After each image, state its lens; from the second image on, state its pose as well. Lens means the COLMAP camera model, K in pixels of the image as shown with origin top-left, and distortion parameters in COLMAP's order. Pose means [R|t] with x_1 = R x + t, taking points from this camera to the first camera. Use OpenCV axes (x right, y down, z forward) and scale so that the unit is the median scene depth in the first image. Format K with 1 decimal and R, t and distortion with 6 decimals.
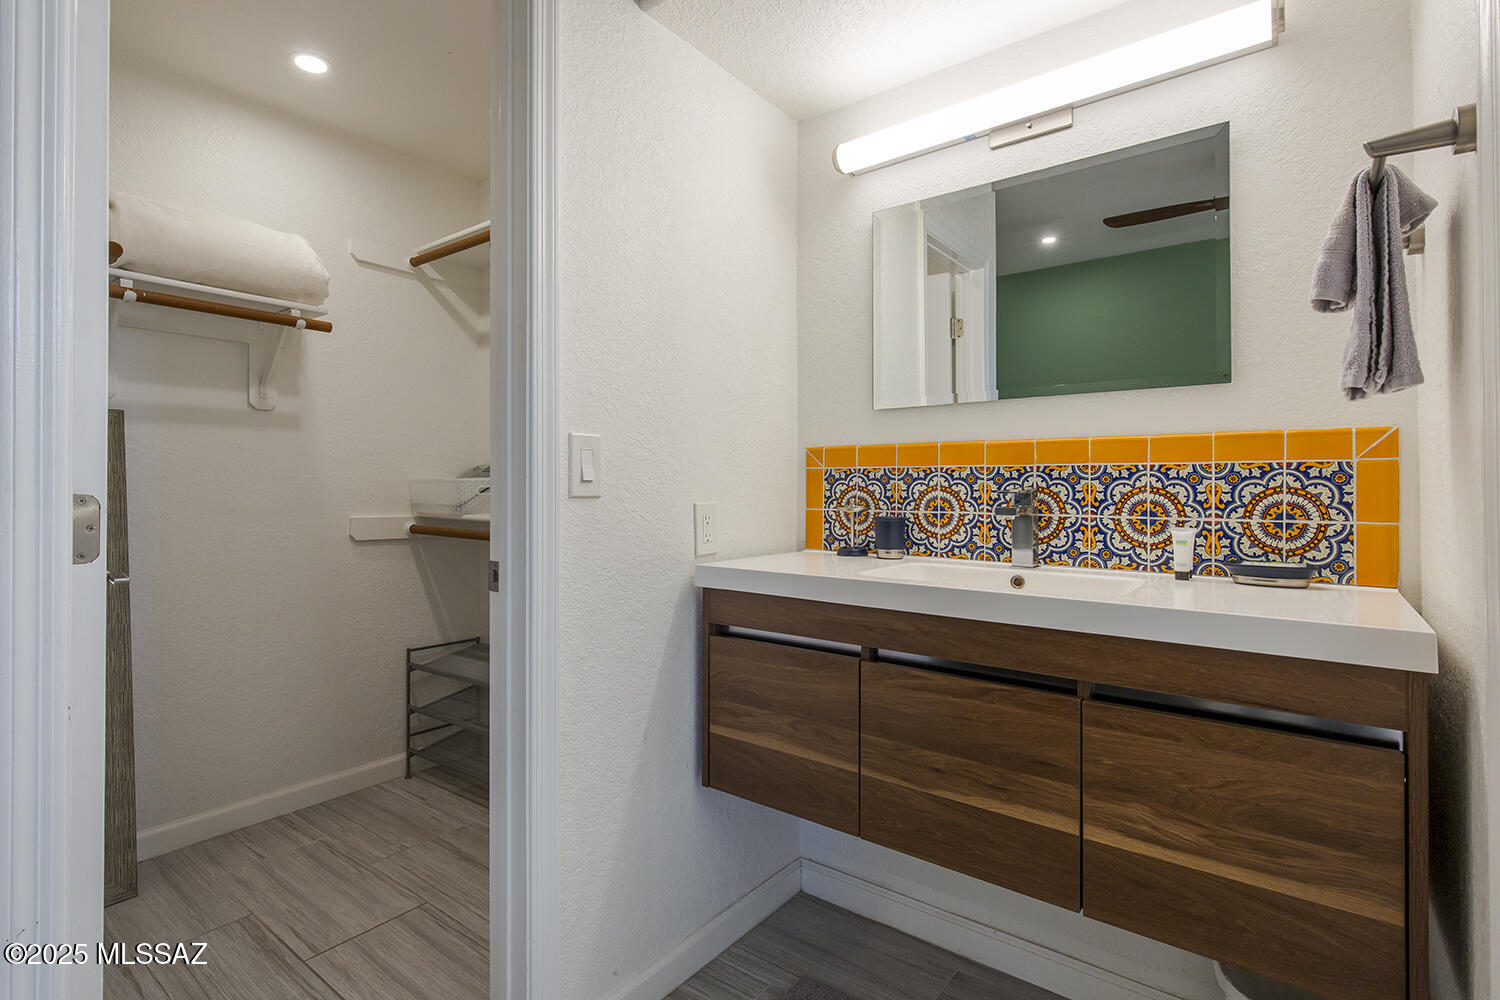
lens RADIAL K [[722.7, 0, 747.2], [0, 722.7, 493.5], [0, 0, 1]] dist [-0.000035, 0.000177]
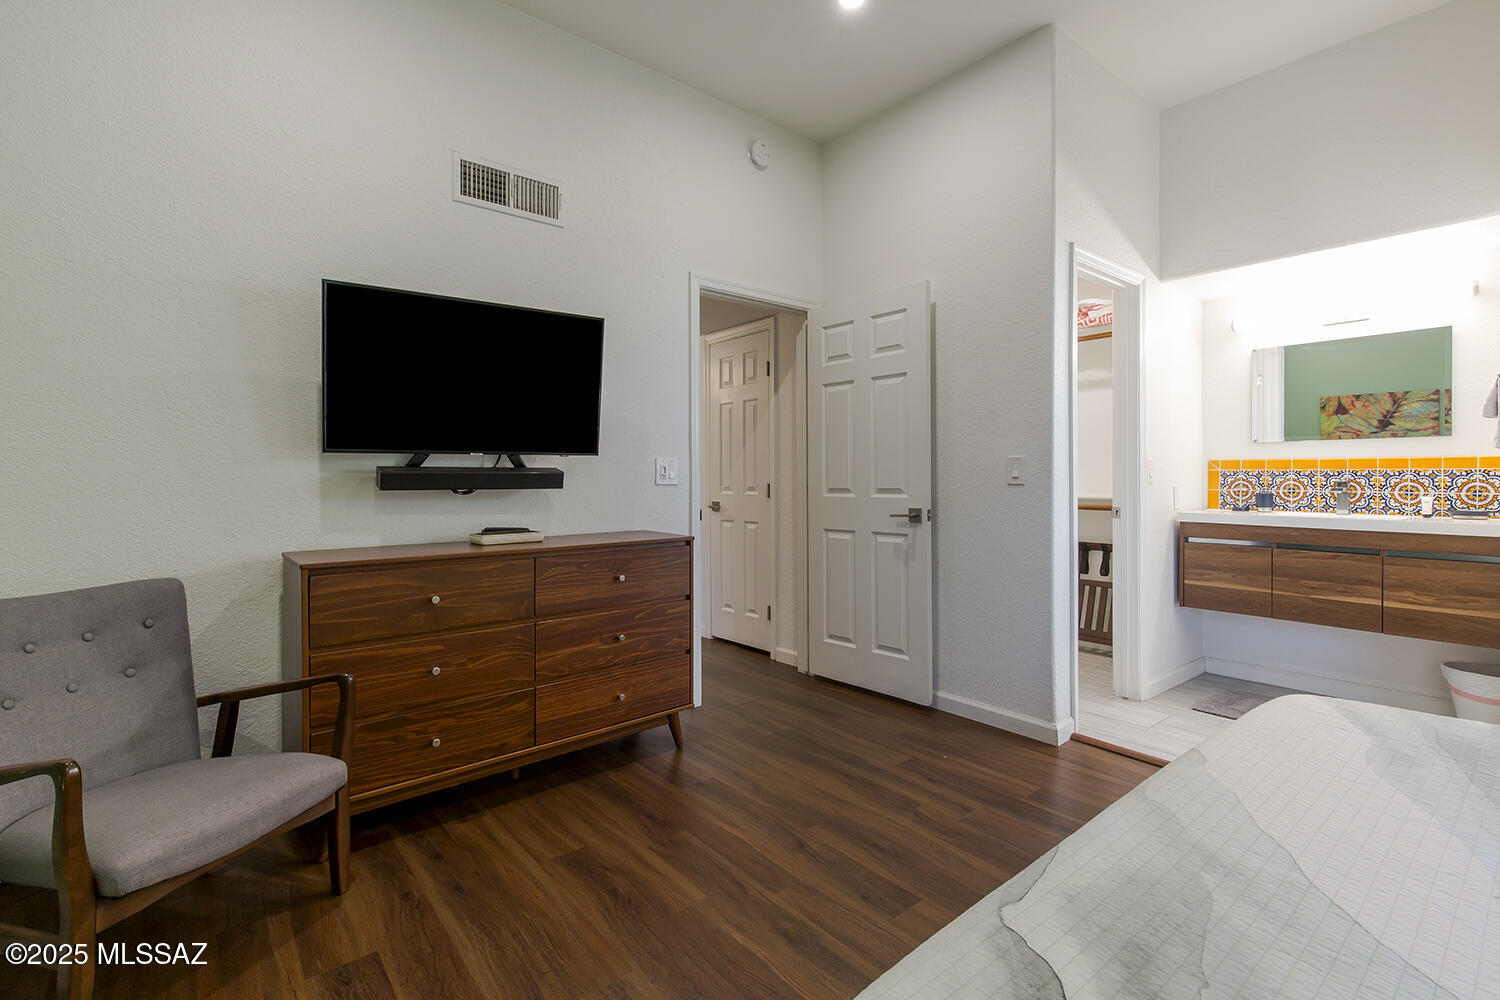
lens RADIAL K [[682.7, 0, 751.1], [0, 682.7, 487.8], [0, 0, 1]] dist [0.003264, 0.000357]
pose [[0.973389, 0.003598, -0.229129, -1.028934], [-0.002299, 0.999980, 0.005937, 0.010282], [0.229146, -0.005252, 0.973378, -1.677326]]
